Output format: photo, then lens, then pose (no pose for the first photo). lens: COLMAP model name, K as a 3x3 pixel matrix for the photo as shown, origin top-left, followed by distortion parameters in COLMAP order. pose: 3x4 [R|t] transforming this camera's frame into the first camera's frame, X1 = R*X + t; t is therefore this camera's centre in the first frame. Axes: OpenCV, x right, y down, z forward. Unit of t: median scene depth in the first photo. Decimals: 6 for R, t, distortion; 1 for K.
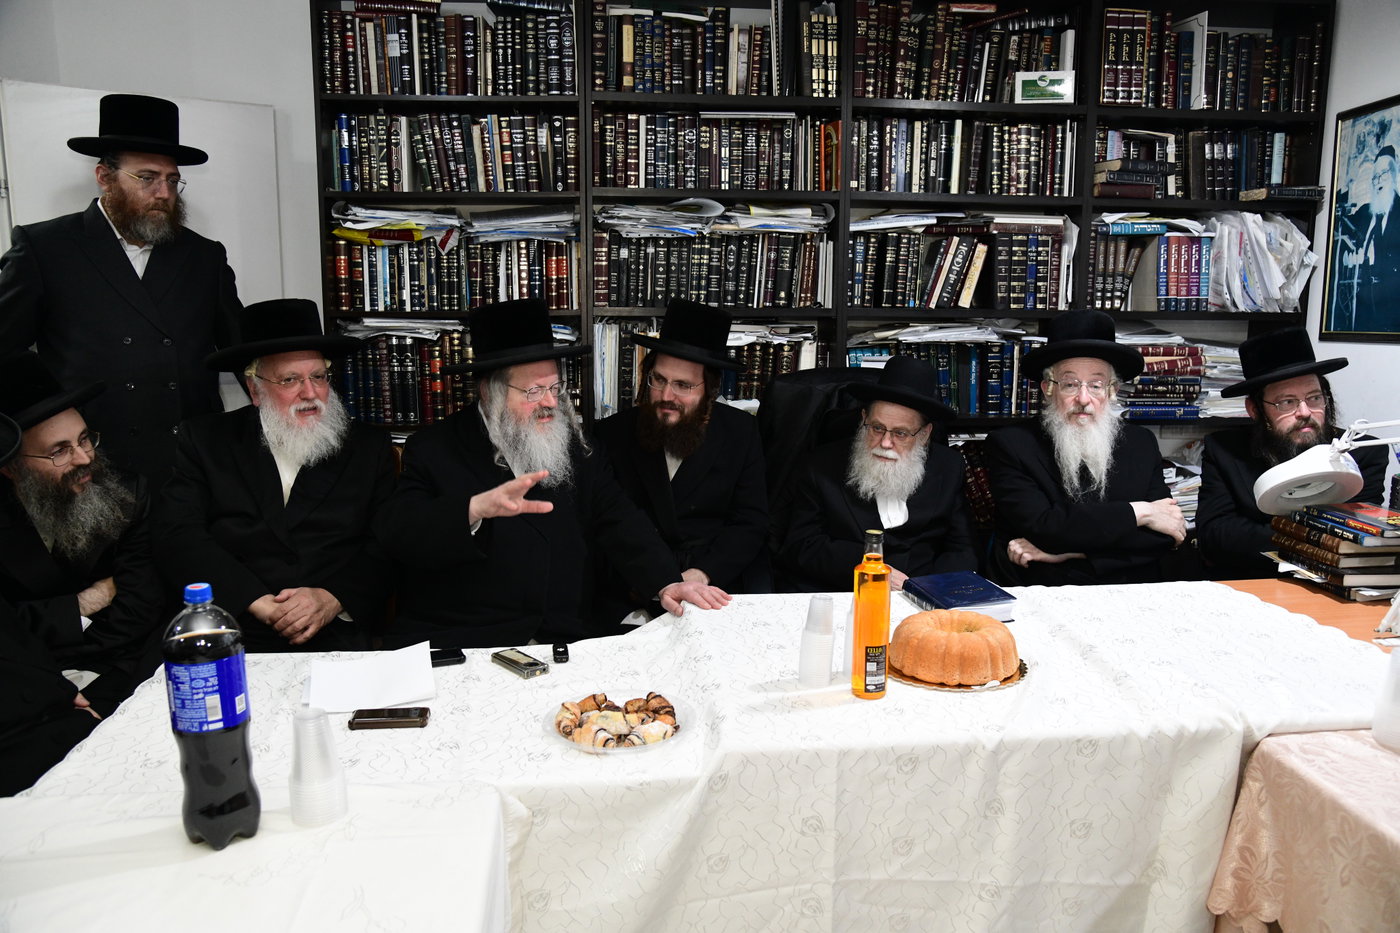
lens RADIAL K [[987.5, 0, 696.1], [0, 987.5, 471.0], [0, 0, 1]] dist [-0.100121, 0.082469]
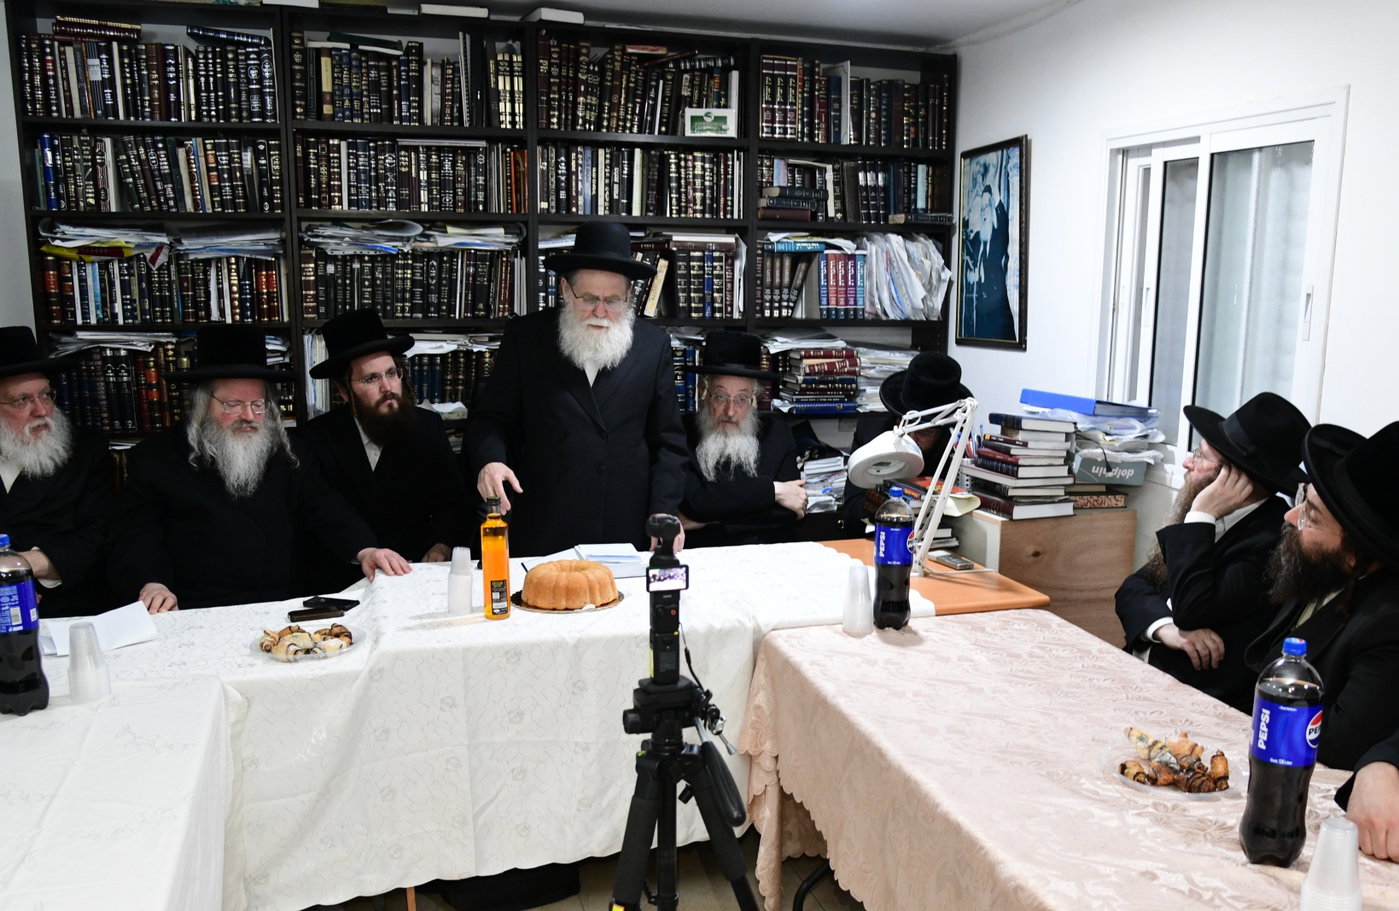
lens RADIAL K [[1200.3, 0, 755.9], [0, 1200.3, 548.8], [0, 0, 1]] dist [-0.108641, 0.064759]
pose [[0.975355, -0.036763, 0.217559, 0.090969], [0.025202, 0.998131, 0.055678, 0.025621], [-0.219199, -0.048823, 0.974458, -0.386487]]
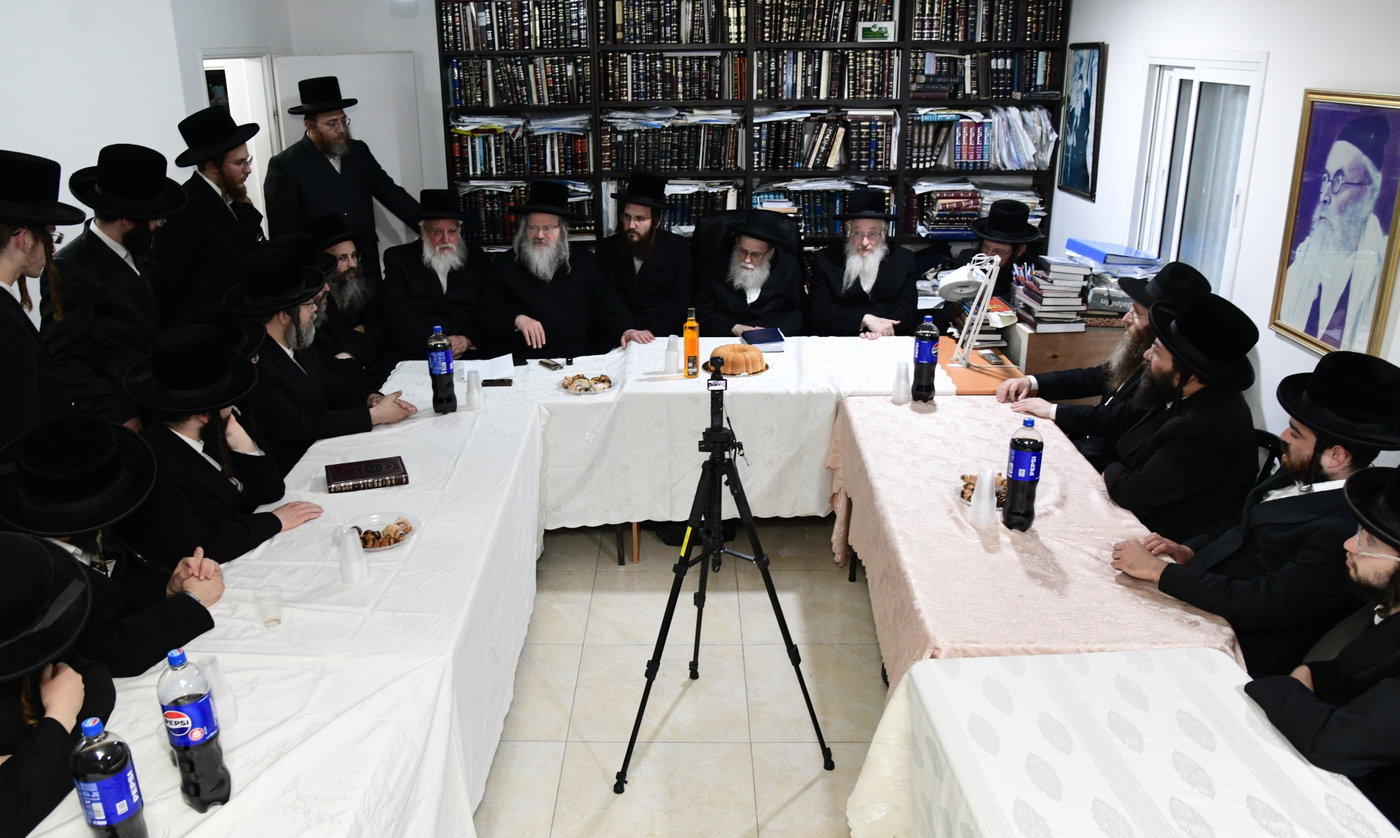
lens RADIAL K [[1070.8, 0, 656.3], [0, 1070.8, 419.9], [0, 0, 1]] dist [-0.100488, 0.057231]
pose [[0.992330, 0.023324, -0.121393, 0.222823], [-0.001367, 0.984049, 0.177895, -0.072572], [0.123606, -0.176364, 0.976533, -0.859751]]
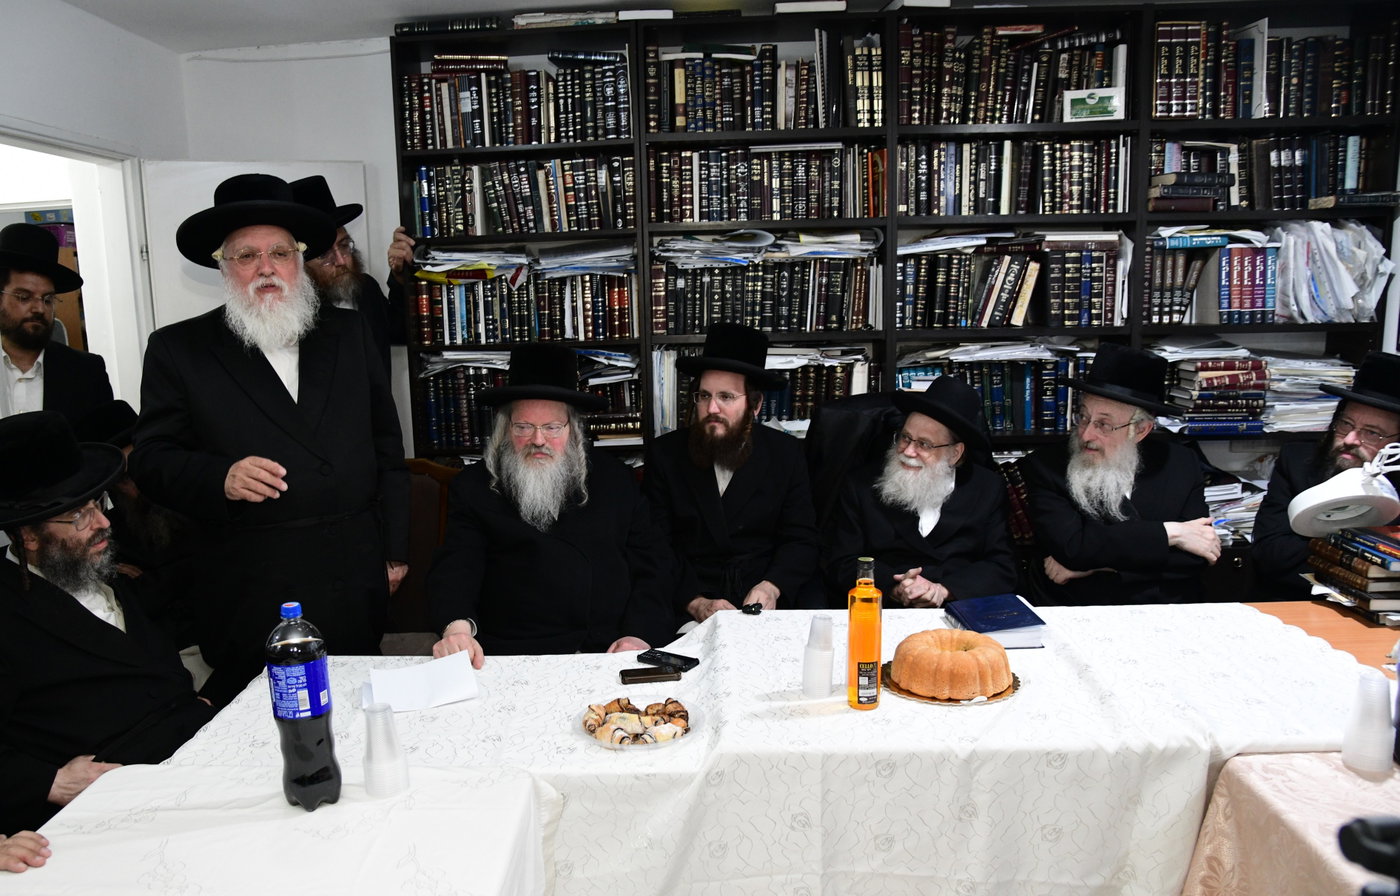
lens RADIAL K [[1019.5, 0, 637.0], [0, 1019.5, 490.9], [0, 0, 1]] dist [-0.116133, 0.062418]
pose [[0.986370, -0.002691, -0.164521, 0.060140], [0.006264, 0.999756, 0.021203, -0.022268], [0.164424, -0.021945, 0.986146, -0.090279]]
